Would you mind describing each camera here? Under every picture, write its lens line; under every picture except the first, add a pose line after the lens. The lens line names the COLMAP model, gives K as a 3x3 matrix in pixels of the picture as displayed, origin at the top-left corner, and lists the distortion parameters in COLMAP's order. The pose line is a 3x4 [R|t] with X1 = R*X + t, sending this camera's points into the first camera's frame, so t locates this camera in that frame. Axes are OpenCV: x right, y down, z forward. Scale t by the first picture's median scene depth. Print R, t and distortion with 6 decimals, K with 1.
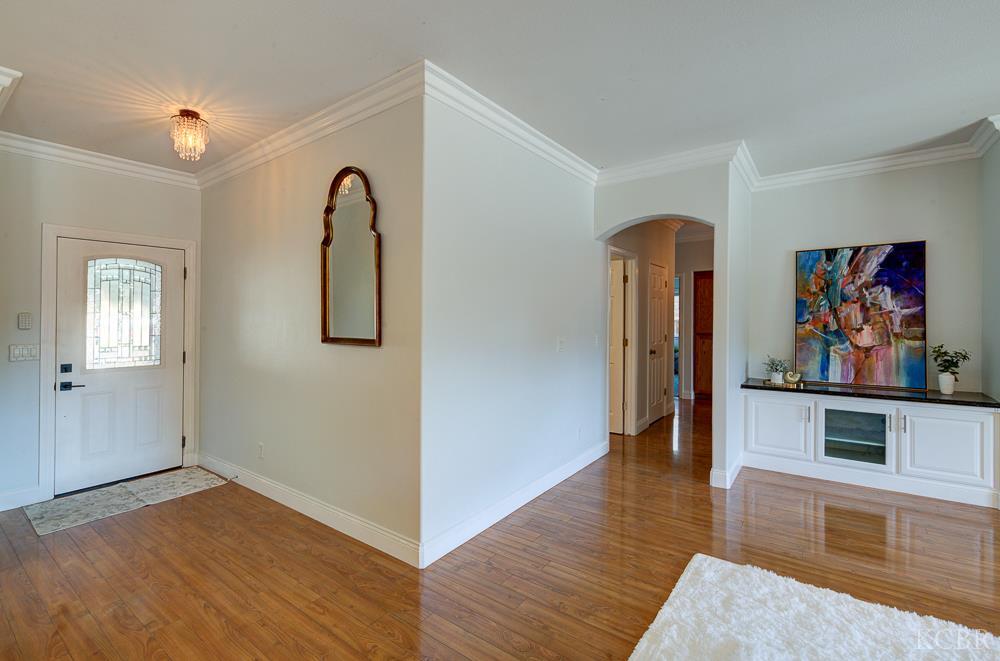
lens RADIAL K [[444.5, 0, 484.2], [0, 444.5, 314.9], [0, 0, 1]] dist [0.010166, 0.000571]
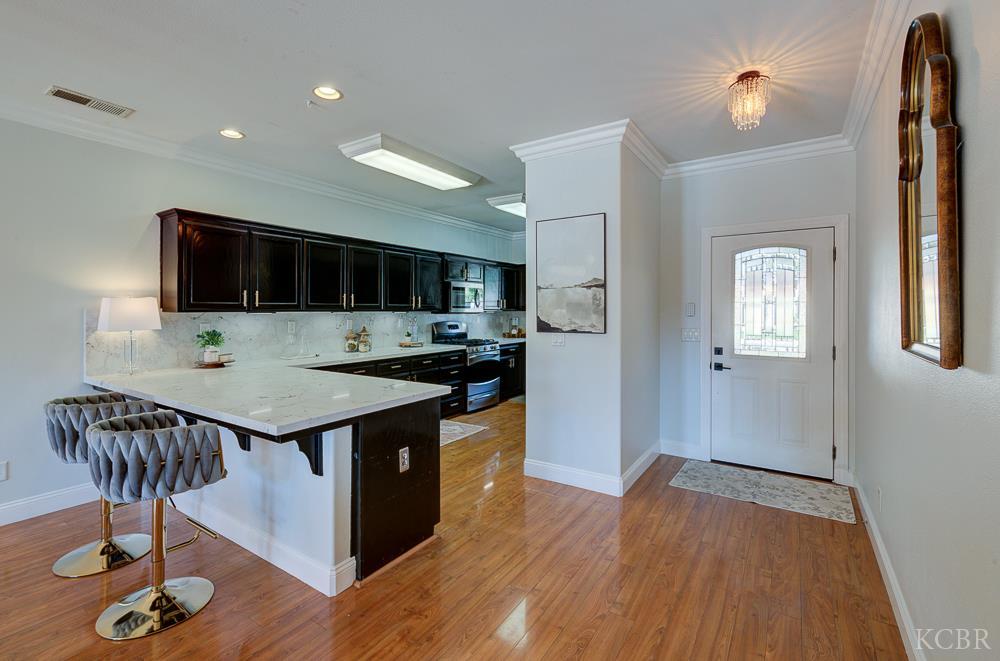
lens RADIAL K [[444.5, 0, 515.5], [0, 444.5, 303.1], [0, 0, 1]] dist [0.010166, 0.000571]
pose [[0.081144, -0.006622, -0.996680, 0.153899], [0.009159, 0.999941, -0.005898, -0.001050], [0.996660, -0.008650, 0.081200, 0.394218]]
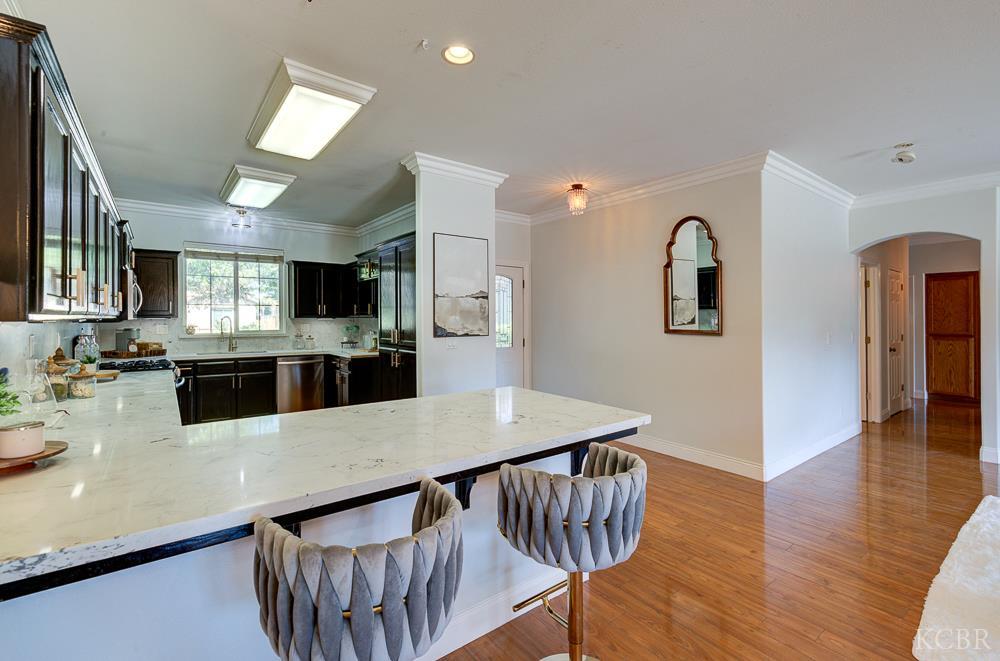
lens RADIAL K [[444.5, 0, 512.9], [0, 444.5, 307.0], [0, 0, 1]] dist [0.010166, 0.000571]
pose [[0.969999, 0.004472, -0.243068, -0.420201], [-0.007873, 0.999884, -0.013023, -0.001330], [0.242981, 0.014546, 0.969922, -0.482808]]
